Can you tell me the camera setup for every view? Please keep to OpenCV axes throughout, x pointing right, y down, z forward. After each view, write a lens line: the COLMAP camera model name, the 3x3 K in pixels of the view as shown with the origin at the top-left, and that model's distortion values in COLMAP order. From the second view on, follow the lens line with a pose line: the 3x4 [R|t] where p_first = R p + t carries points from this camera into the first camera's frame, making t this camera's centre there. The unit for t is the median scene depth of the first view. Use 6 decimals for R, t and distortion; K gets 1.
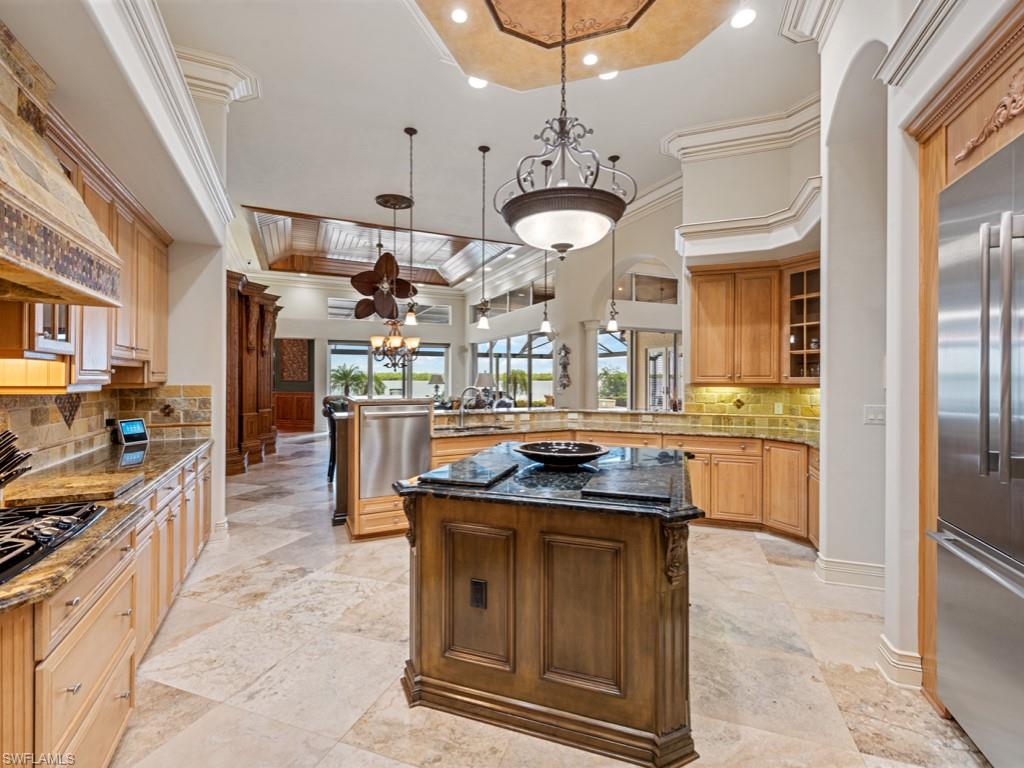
lens RADIAL K [[475.0, 0, 512.0], [0, 475.0, 384.0], [0, 0, 1]] dist [0.023441, 0.000115]
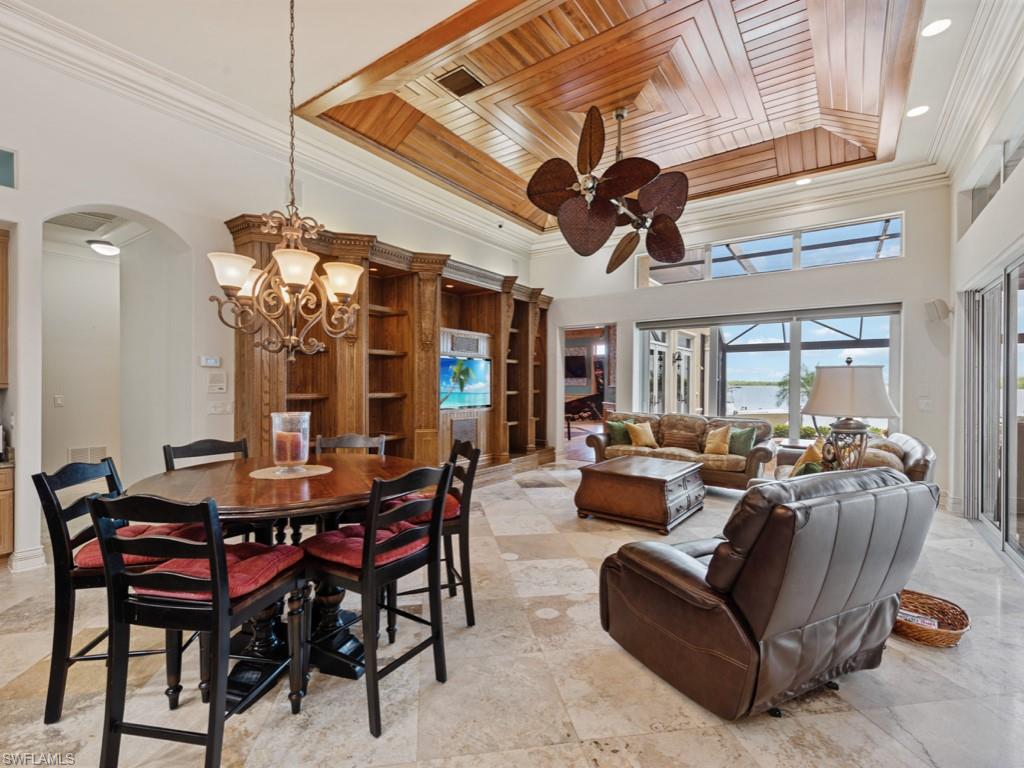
lens RADIAL K [[475.0, 0, 512.0], [0, 475.0, 384.0], [0, 0, 1]] dist [0.023441, 0.000115]
pose [[0.507982, -0.000035, -0.861368, 0.062952], [-0.011344, 0.999913, -0.006730, -0.005679], [0.861293, 0.013190, 0.507937, 0.498902]]
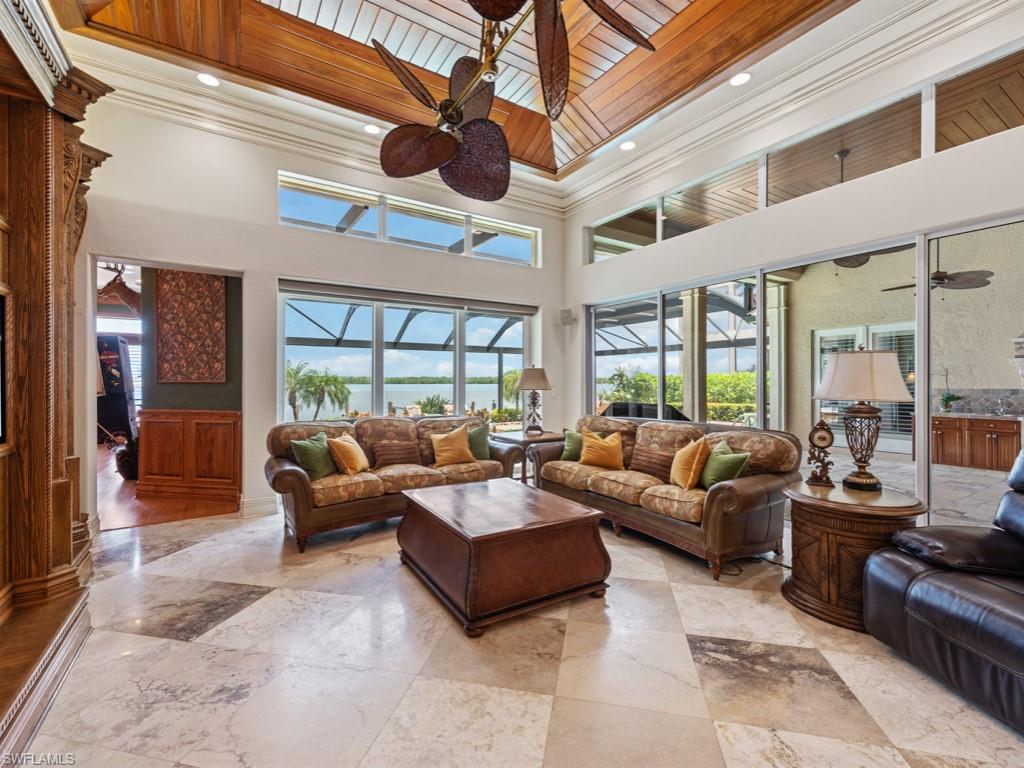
lens RADIAL K [[452.7, 0, 512.0], [0, 452.7, 384.0], [0, 0, 1]] dist [0.000299, -0.000082]
pose [[0.990678, -0.002235, 0.136206, -0.225413], [0.003318, 0.999965, -0.007728, -0.001757], [-0.136184, 0.008108, 0.990650, 0.554293]]
